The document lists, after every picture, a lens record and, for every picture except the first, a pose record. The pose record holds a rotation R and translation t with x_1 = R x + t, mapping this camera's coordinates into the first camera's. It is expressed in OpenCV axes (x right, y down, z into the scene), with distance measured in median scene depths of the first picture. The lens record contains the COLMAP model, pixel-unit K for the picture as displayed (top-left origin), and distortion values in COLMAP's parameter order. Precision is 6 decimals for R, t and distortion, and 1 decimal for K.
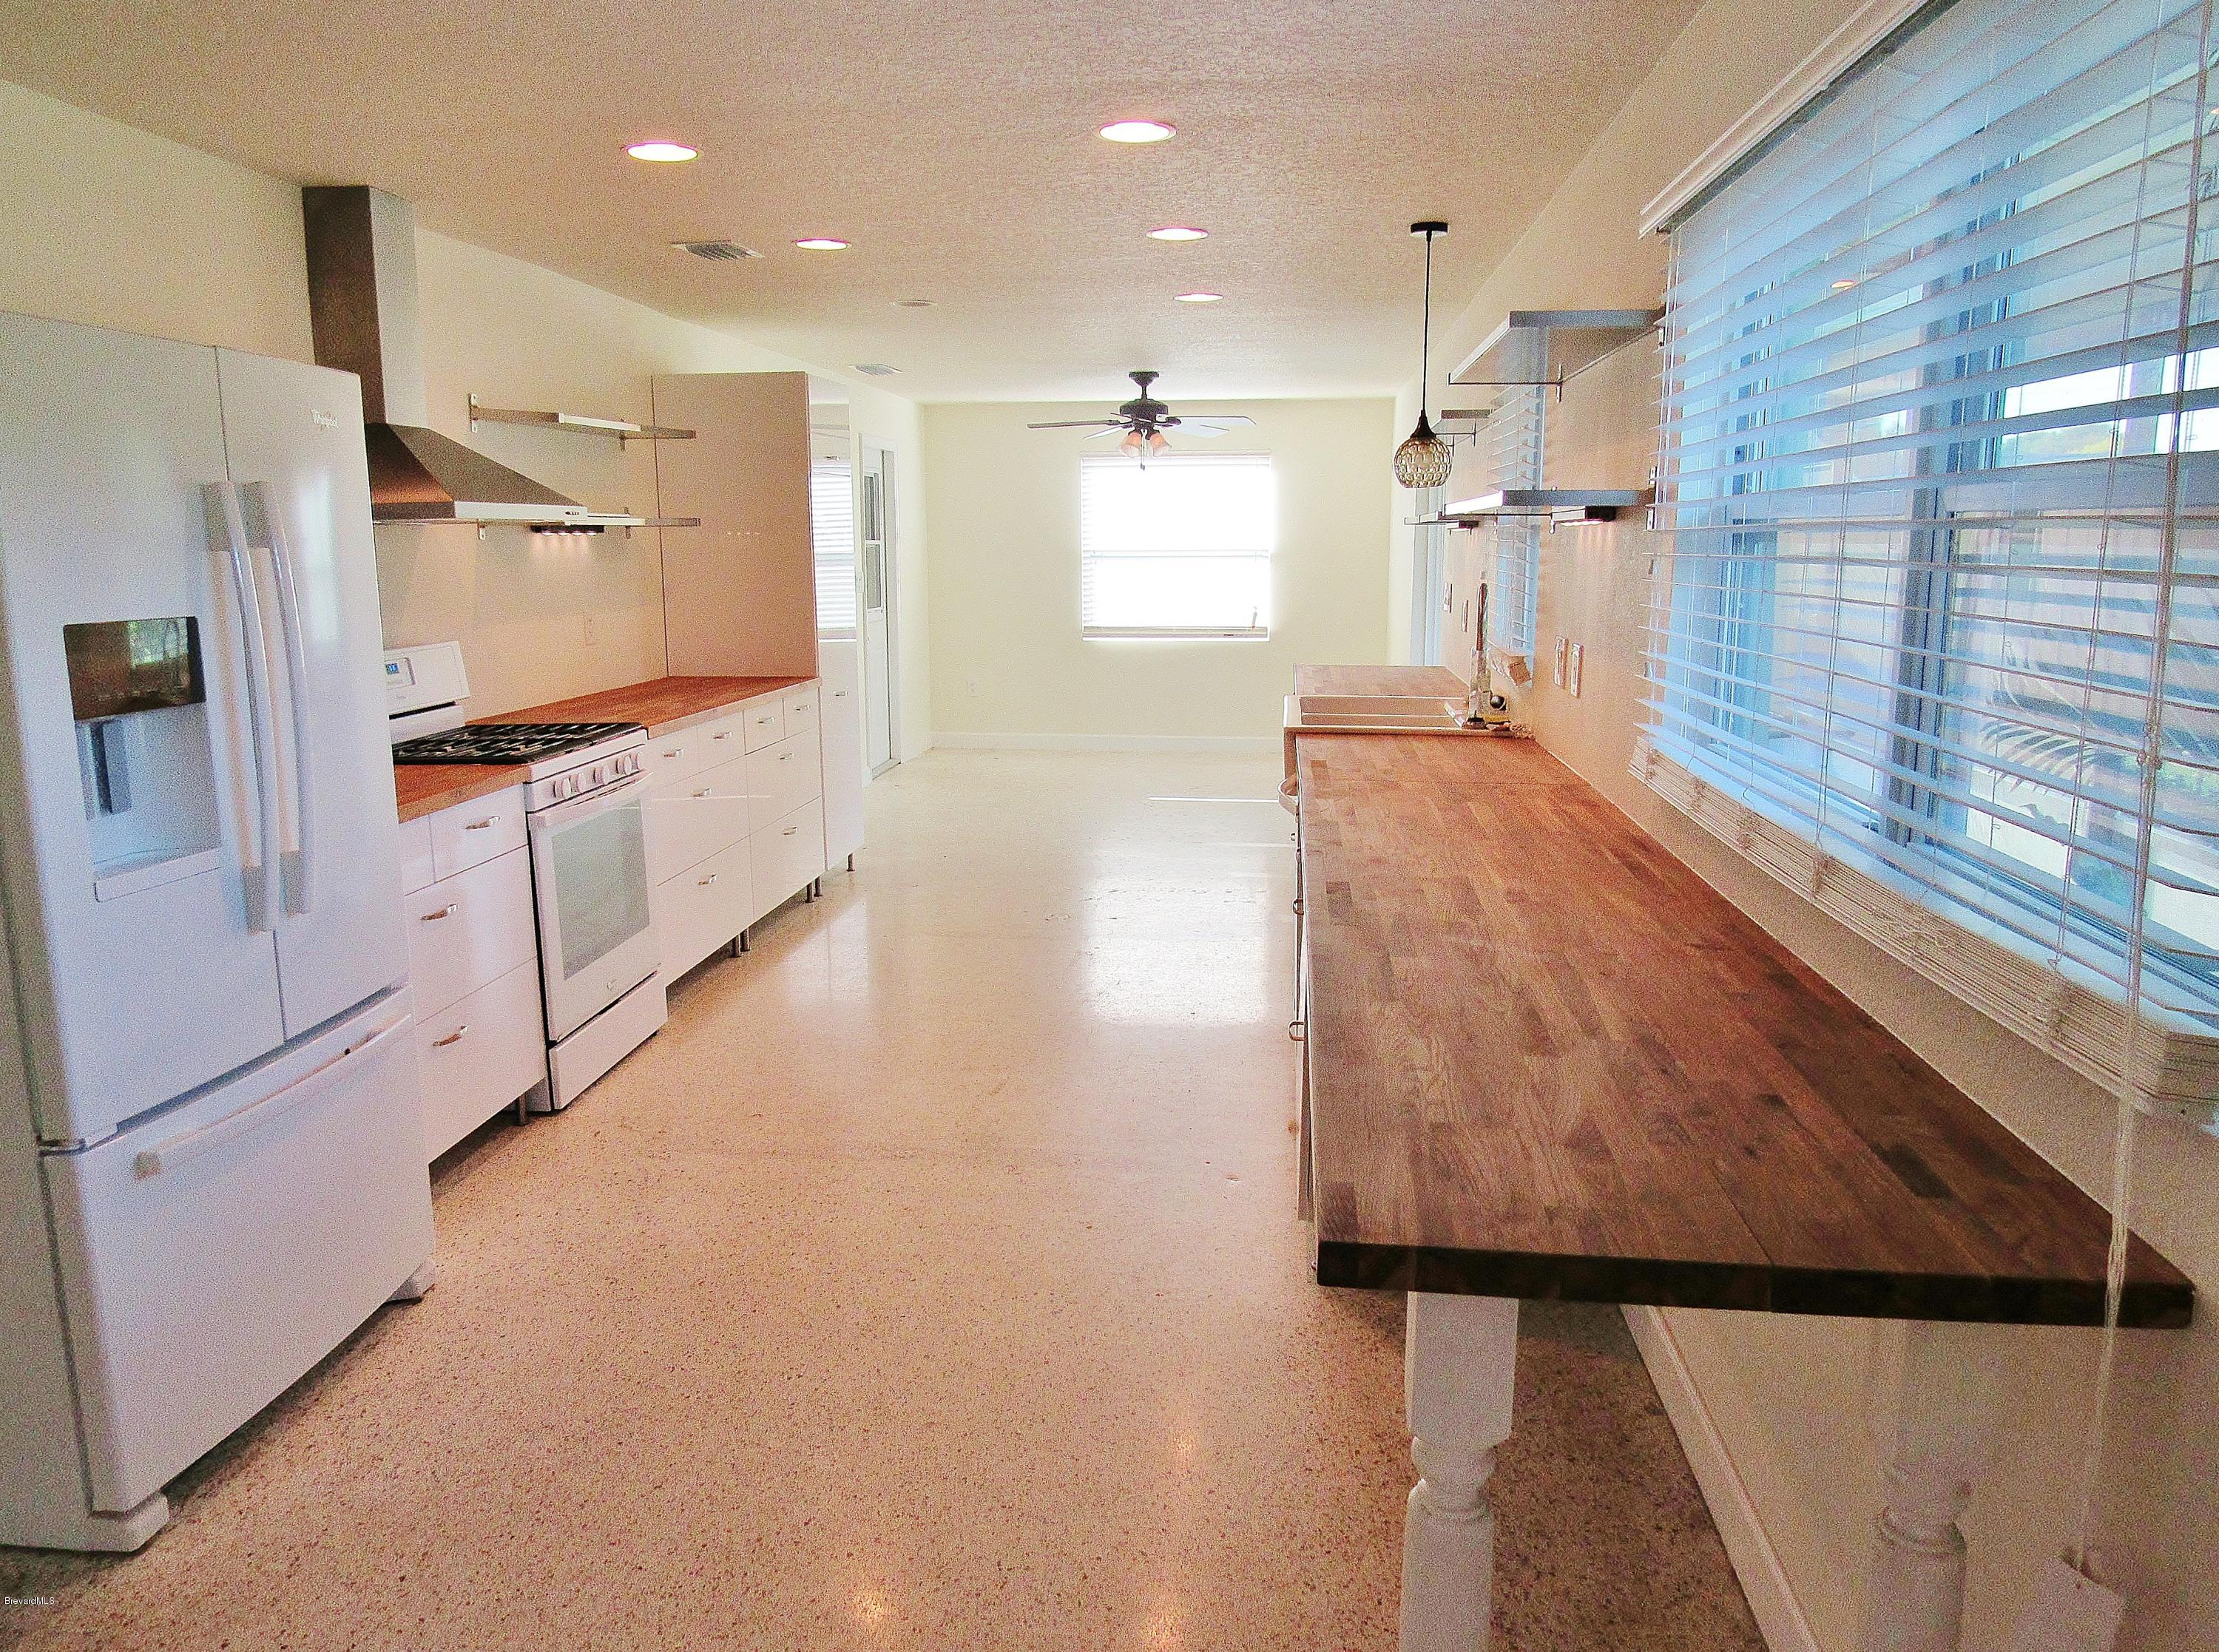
lens RADIAL K [[1580.2, 0, 1113.0], [0, 1580.2, 828.1], [0, 0, 1]] dist [-0.031220, -0.002854]
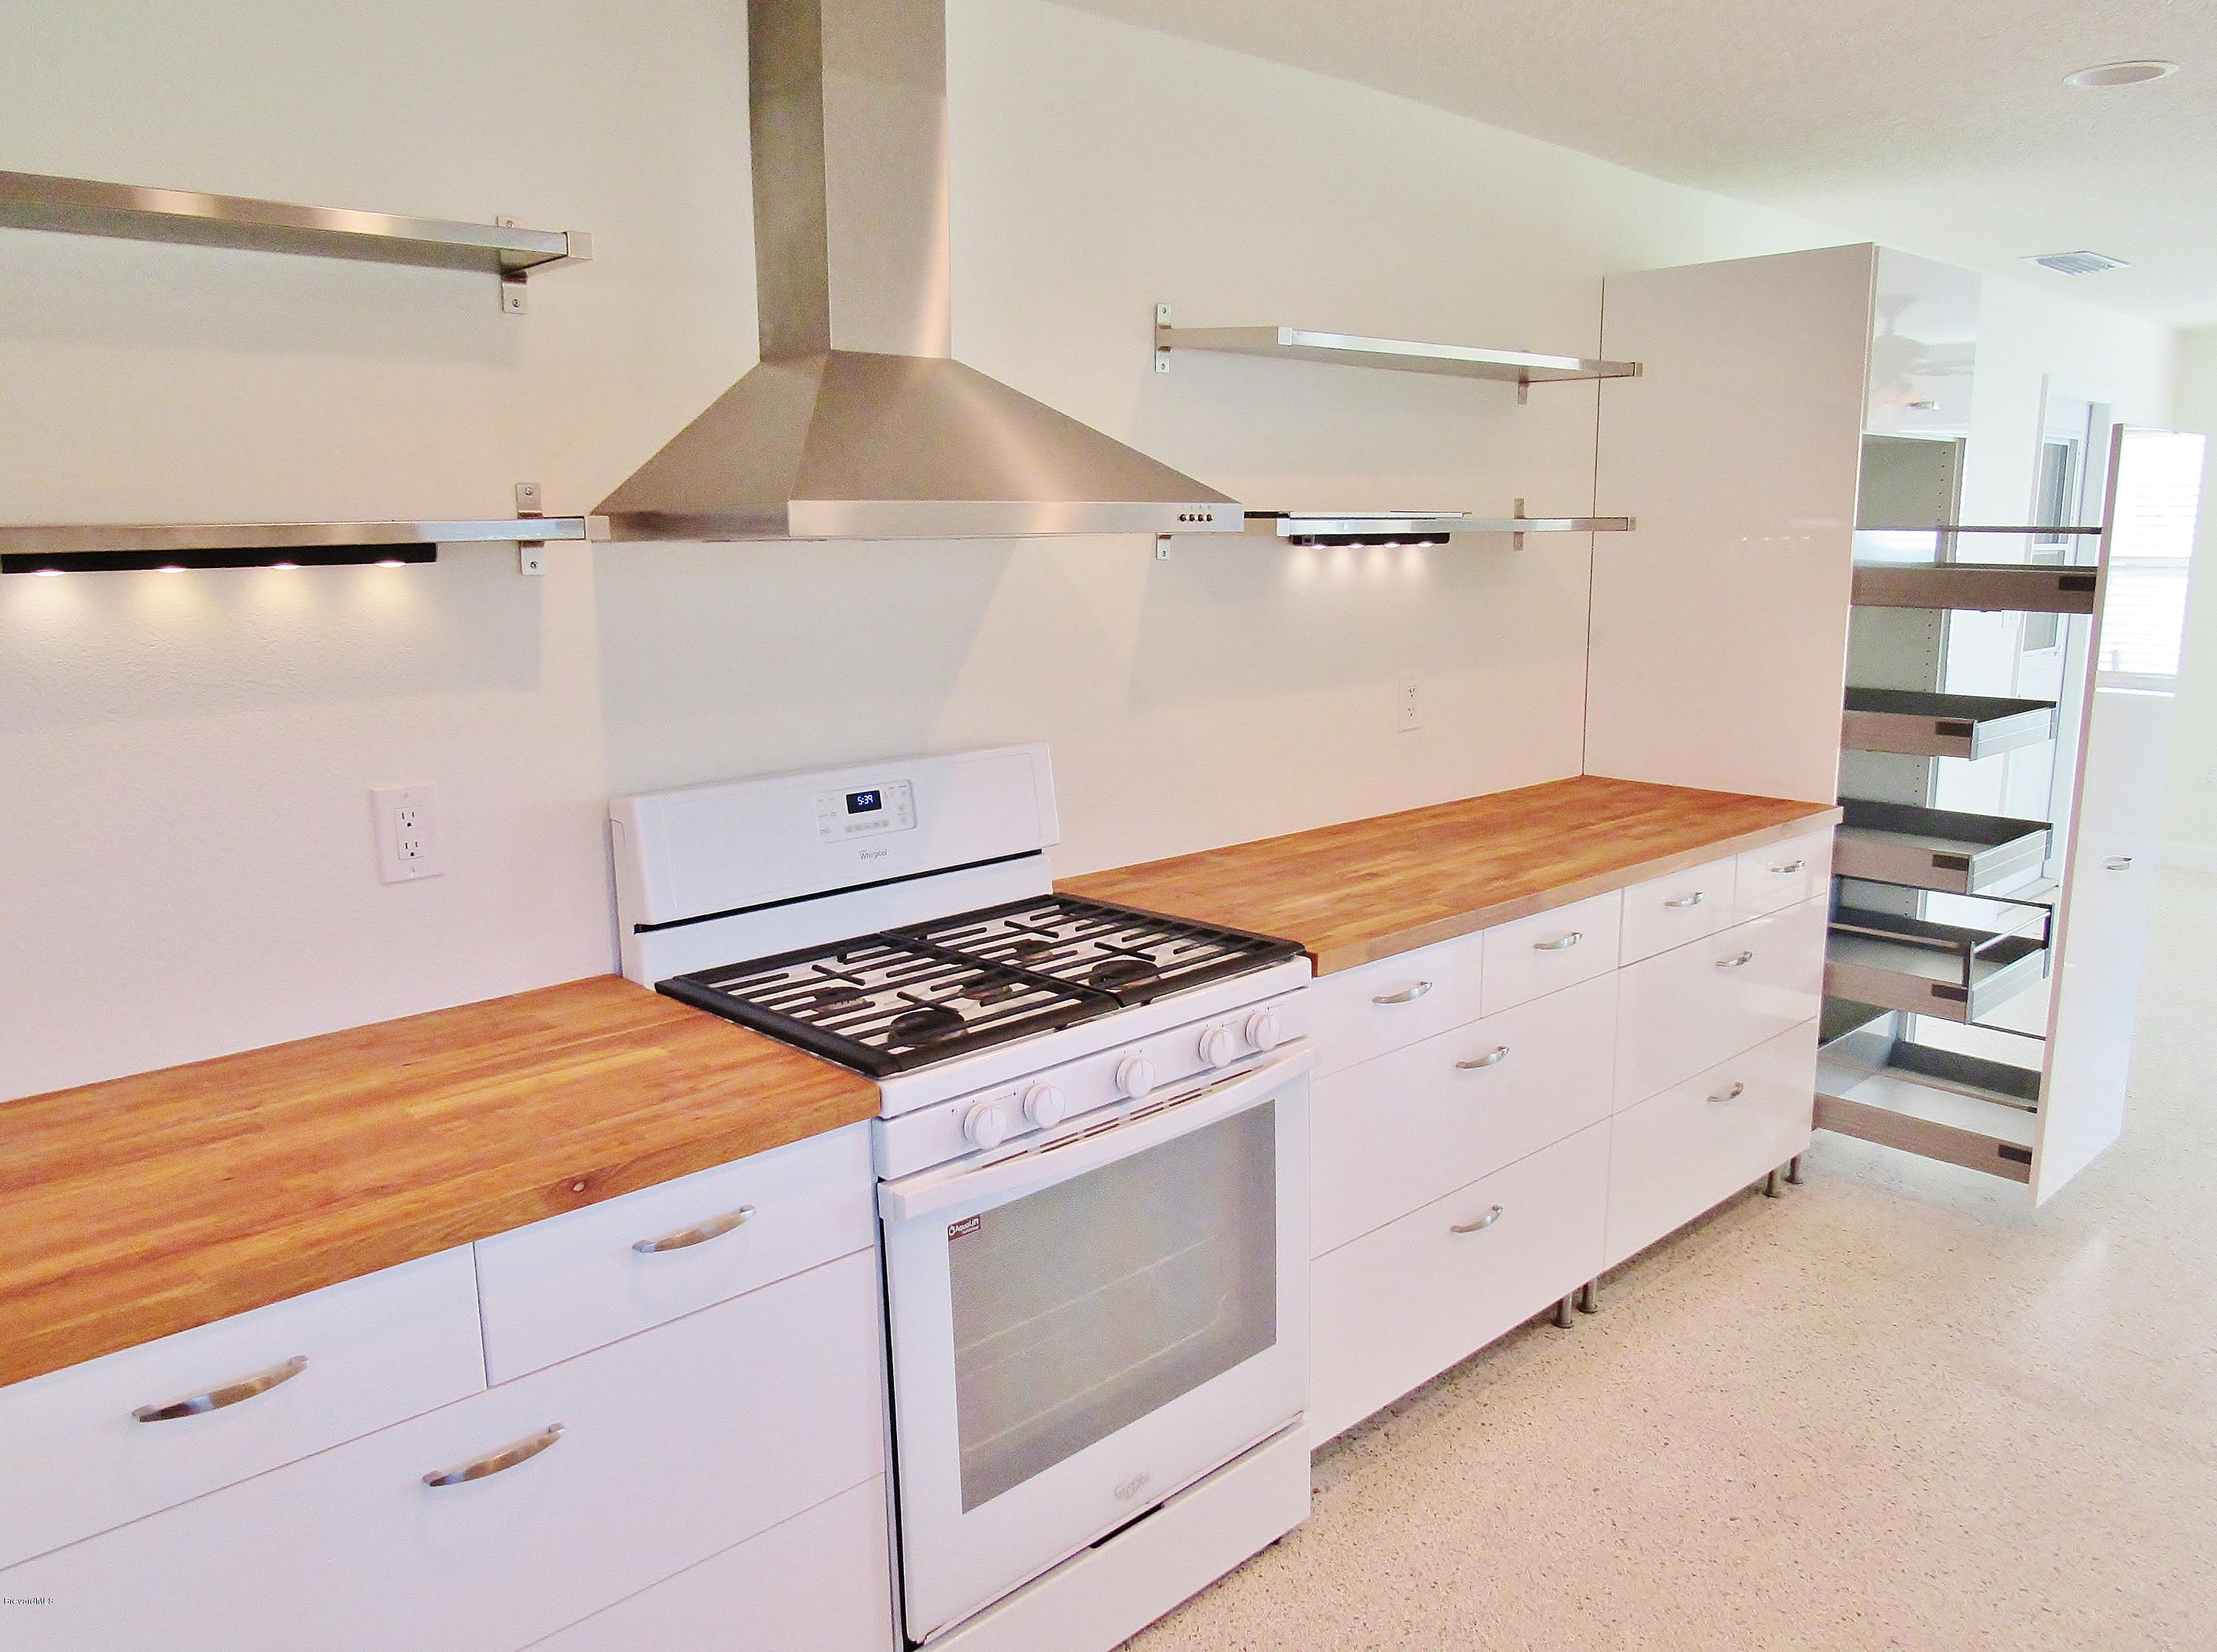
lens RADIAL K [[1578.7, 0, 1102.7], [0, 1578.7, 835.2], [0, 0, 1]] dist [-0.031220, -0.002854]
pose [[0.748662, 0.124394, -0.651177, -0.029321], [-0.115171, 0.991707, 0.057033, -0.115650], [0.652871, 0.032298, 0.756780, 0.558518]]
